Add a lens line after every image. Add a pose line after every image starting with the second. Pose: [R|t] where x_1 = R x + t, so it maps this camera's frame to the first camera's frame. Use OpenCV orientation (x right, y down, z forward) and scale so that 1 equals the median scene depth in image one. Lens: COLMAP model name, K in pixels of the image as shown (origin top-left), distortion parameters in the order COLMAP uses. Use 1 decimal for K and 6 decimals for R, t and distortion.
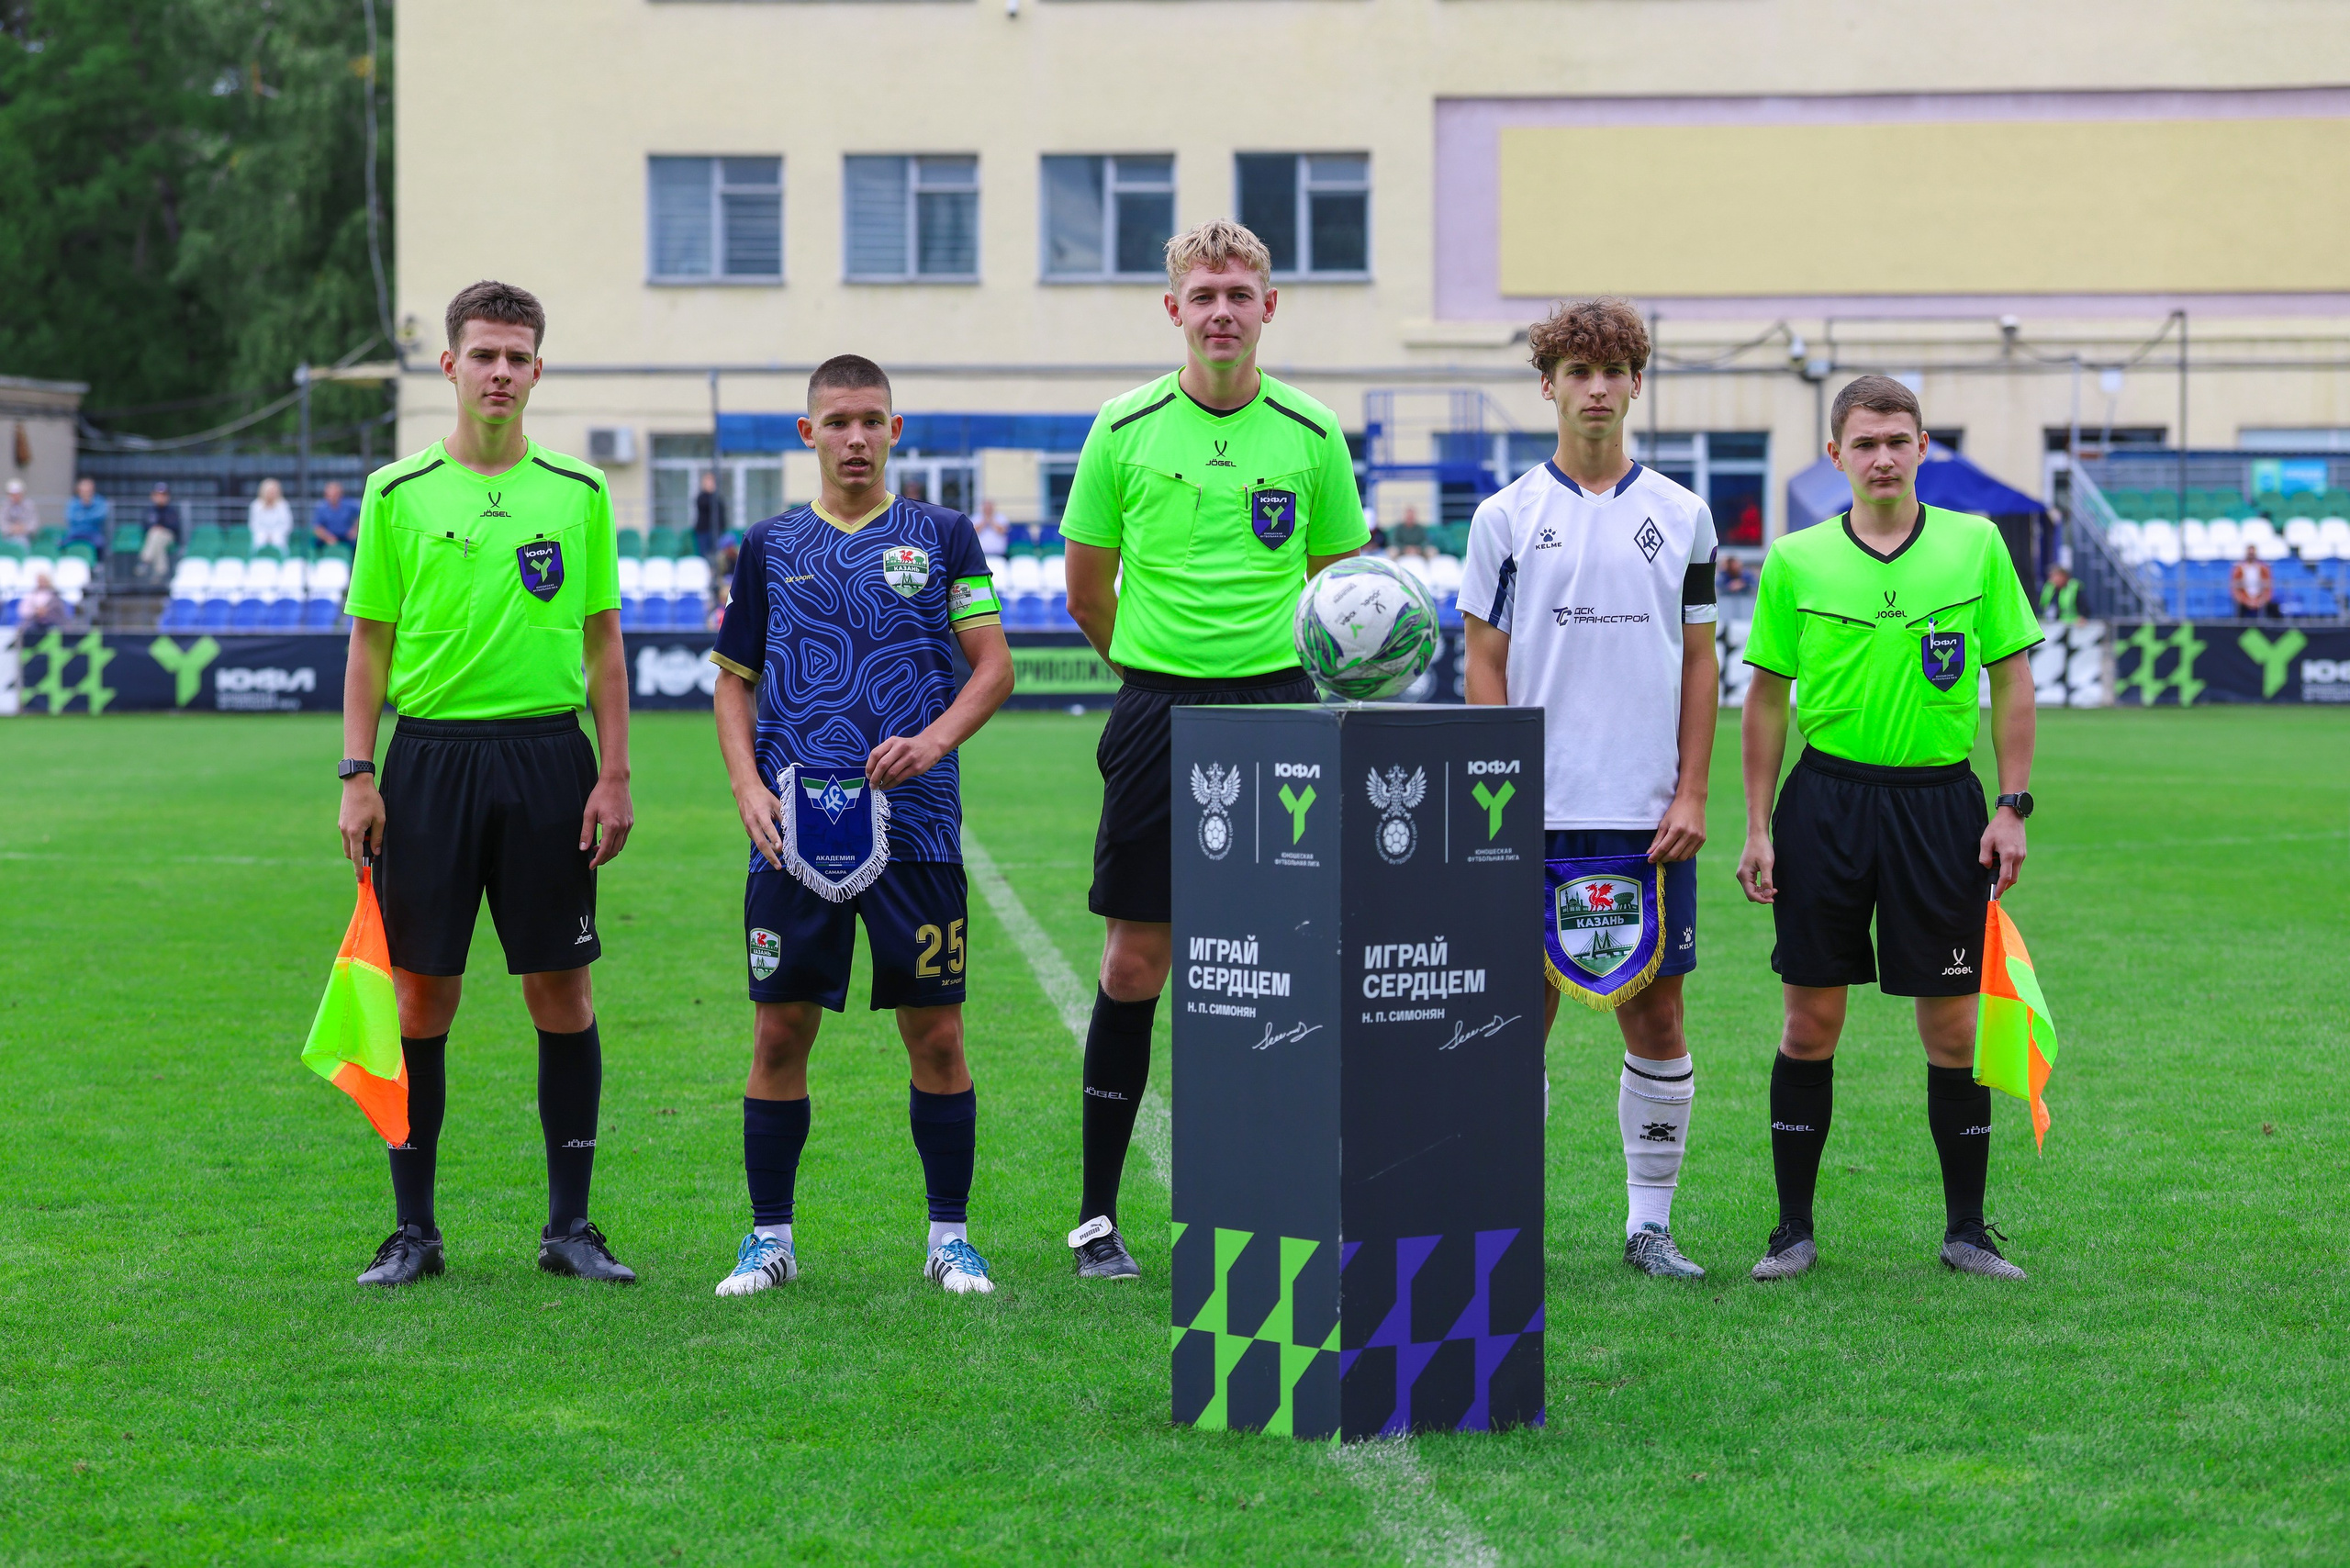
lens RADIAL K [[9996.2, 0, 1177.4], [0, 9996.2, 783.7], [0, 0, 1]] dist [0.079508, 0.000000]
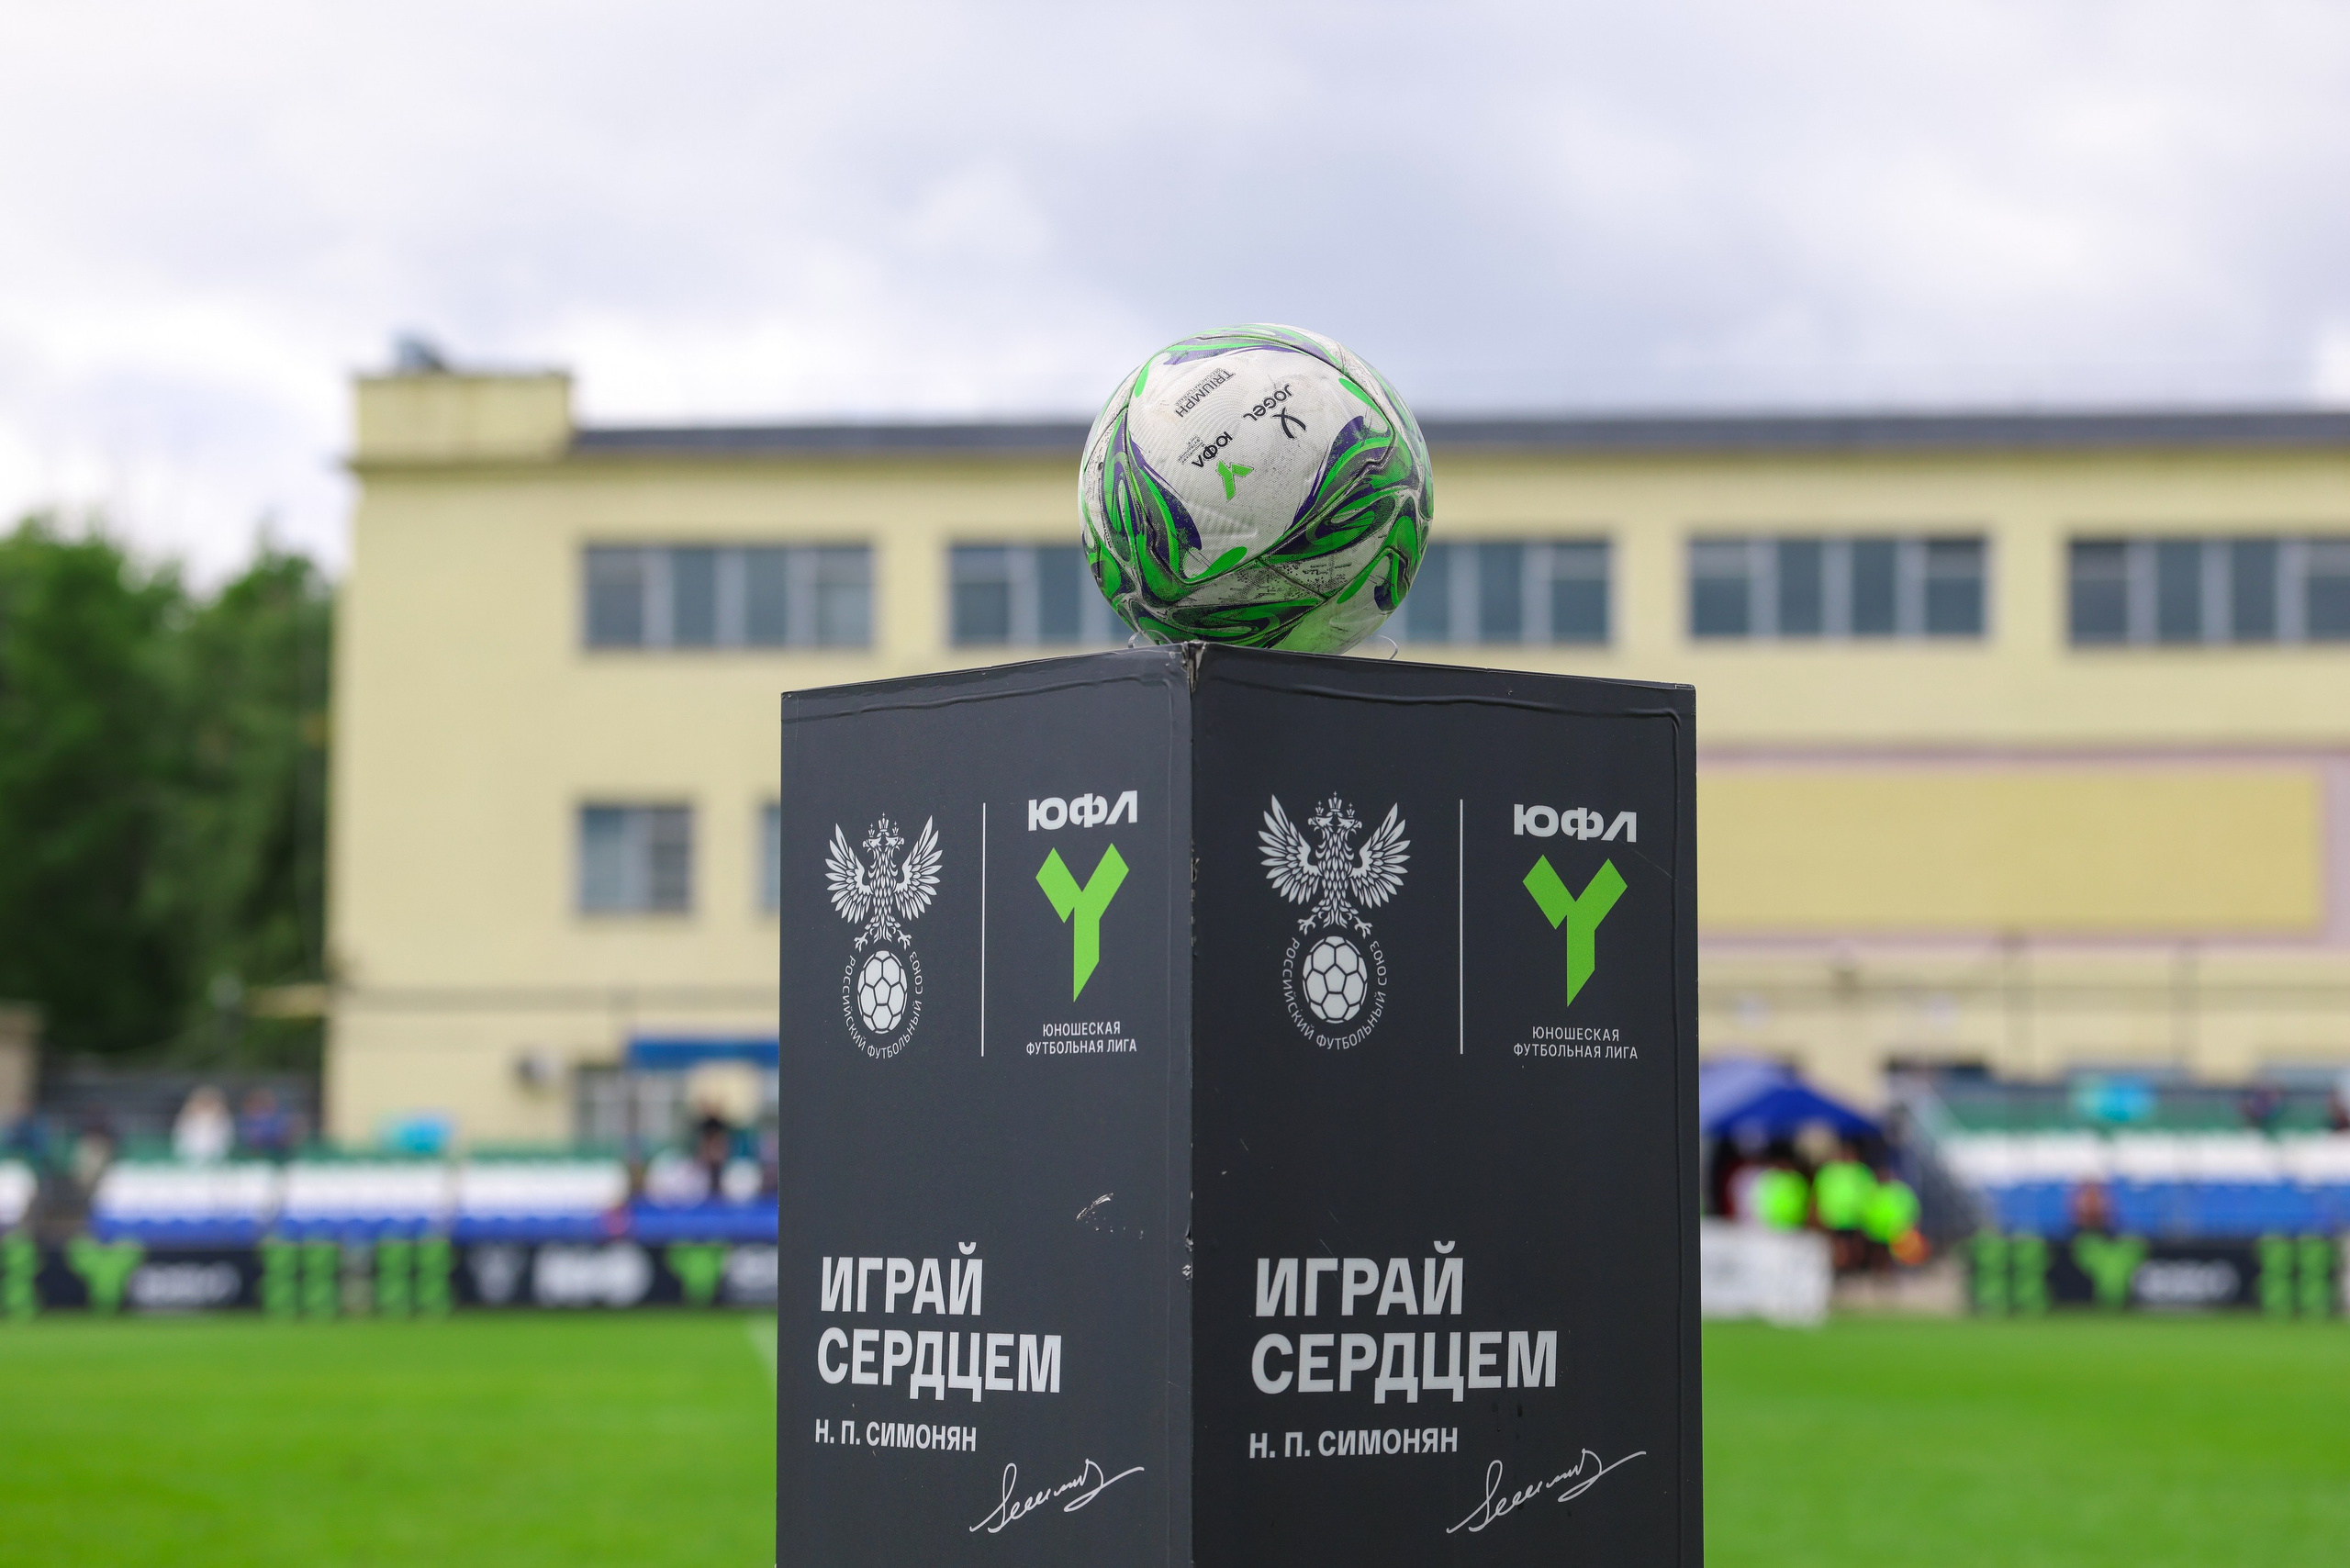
lens RADIAL K [[6074.2, 0, 1158.9], [0, 6074.2, 786.2], [0, 0, 1]] dist [0.135819, 0.000000]
pose [[0.999984, 0.001793, 0.005314, 0.013655], [-0.001160, 0.993152, -0.116824, 0.025336], [-0.005487, 0.116816, 0.993138, 0.758301]]
